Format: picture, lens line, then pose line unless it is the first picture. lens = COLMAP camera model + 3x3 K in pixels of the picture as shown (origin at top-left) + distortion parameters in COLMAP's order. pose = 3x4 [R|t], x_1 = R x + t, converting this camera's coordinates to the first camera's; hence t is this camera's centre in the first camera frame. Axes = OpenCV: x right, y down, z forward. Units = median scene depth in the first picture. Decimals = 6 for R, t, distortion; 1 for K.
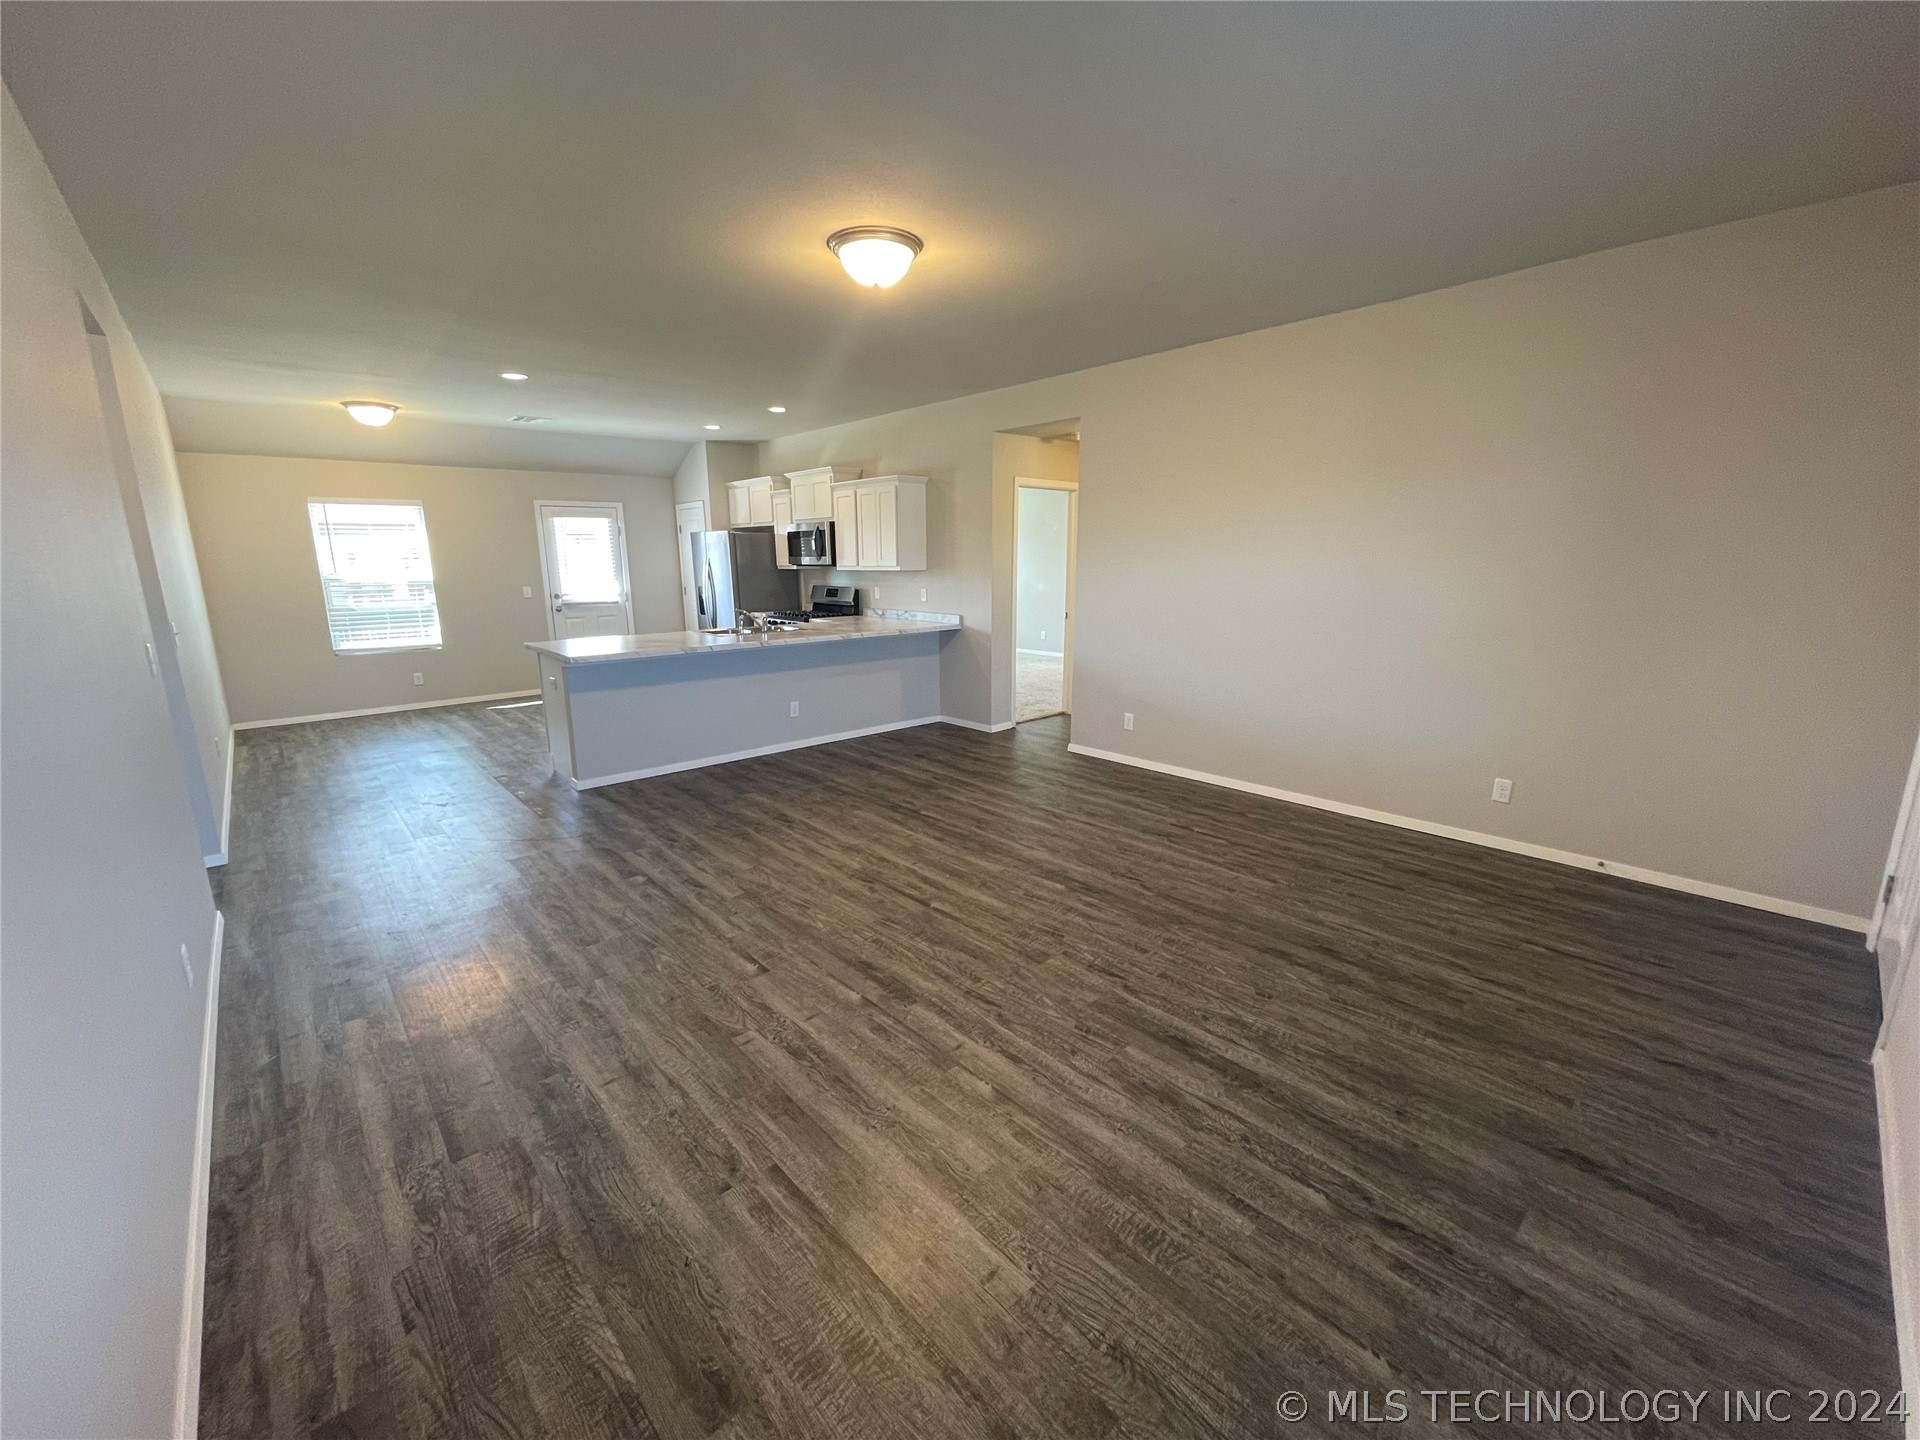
lens RADIAL K [[768.9, 0, 945.6], [0, 768.9, 717.9], [0, 0, 1]] dist [-0.000010, -0.000095]
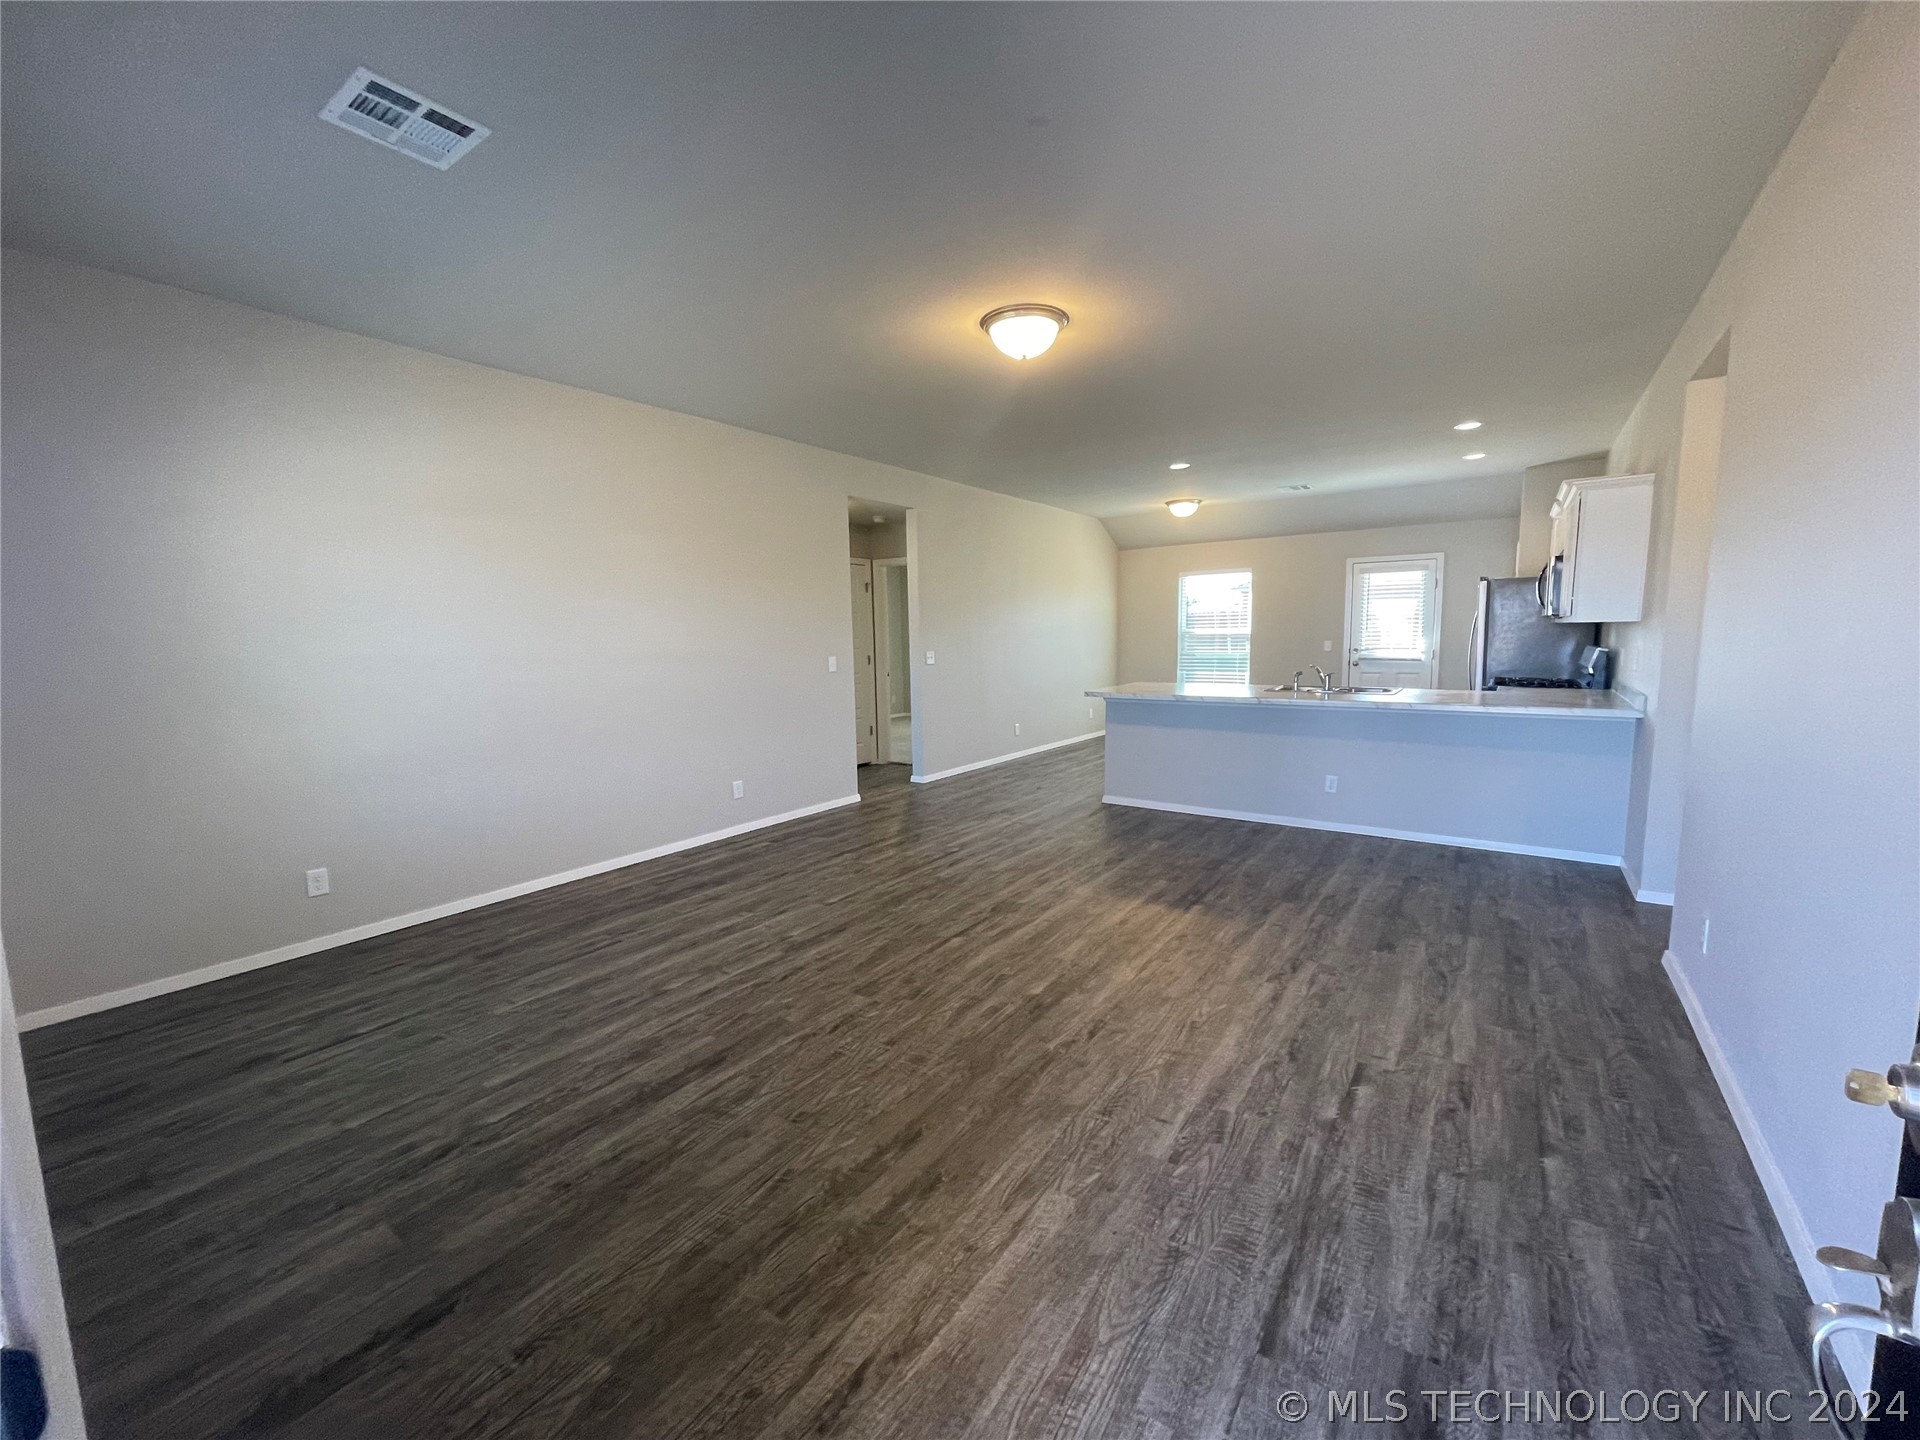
lens RADIAL K [[774.5, 0, 953.8], [0, 774.5, 719.7], [0, 0, 1]] dist [-0.001405, -0.000221]
pose [[0.227181, 0.113935, -0.967165, 0.772424], [-0.187162, 0.979727, 0.071451, -0.094139], [0.955698, 0.164785, 0.243899, 0.567894]]
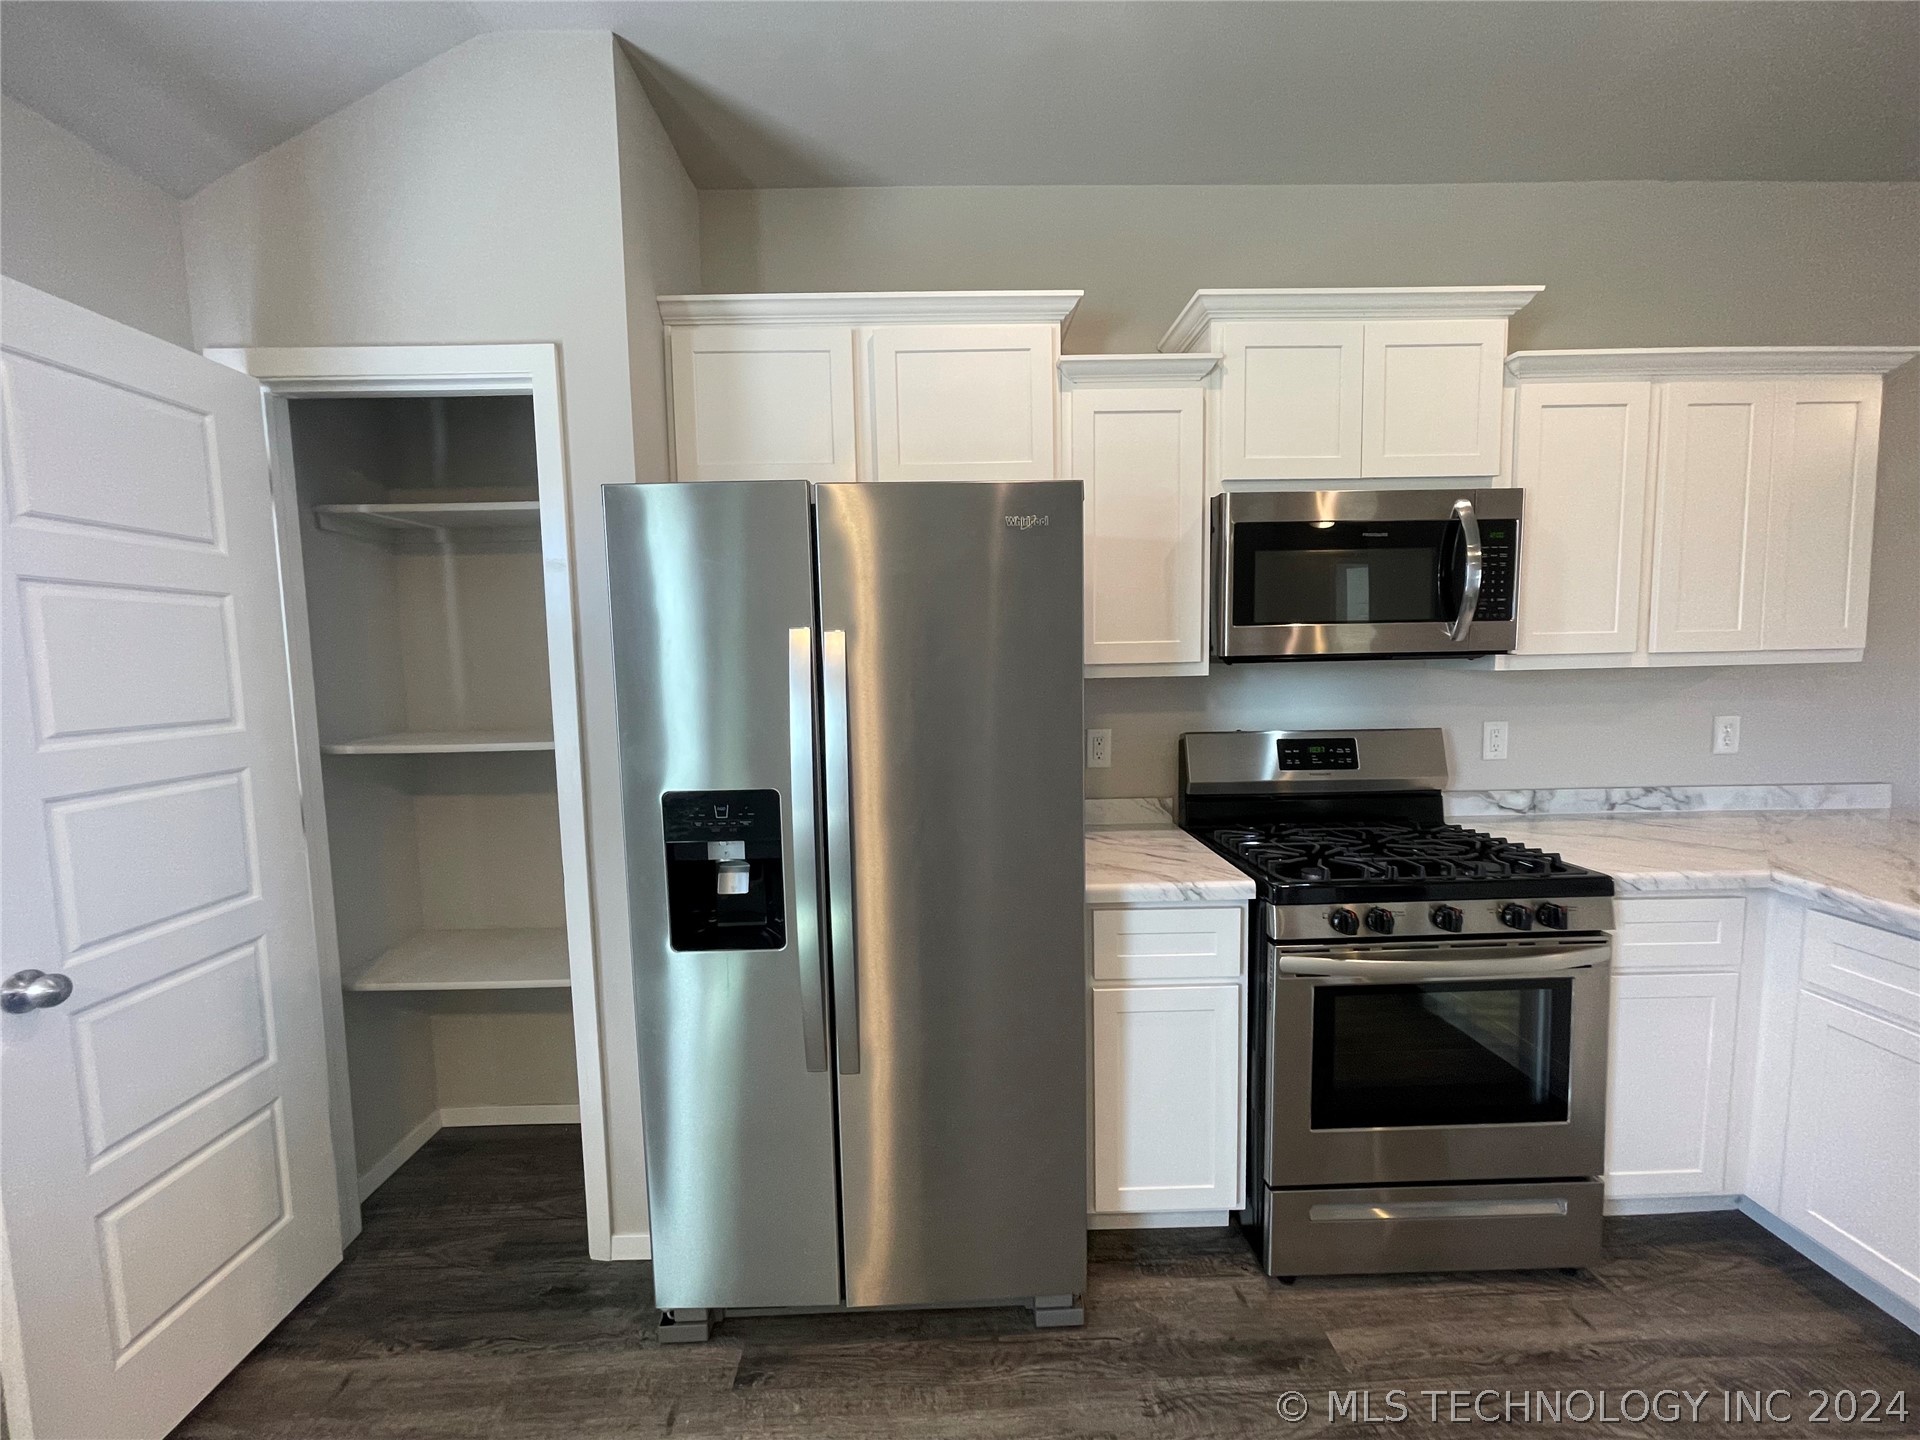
lens RADIAL K [[774.5, 0, 953.8], [0, 774.5, 719.7], [0, 0, 1]] dist [-0.001405, -0.000221]
pose [[0.653428, -0.070075, 0.753739, -0.869202], [0.170820, 0.983673, -0.056634, -0.349512], [-0.737464, 0.165759, 0.654729, 1.750564]]
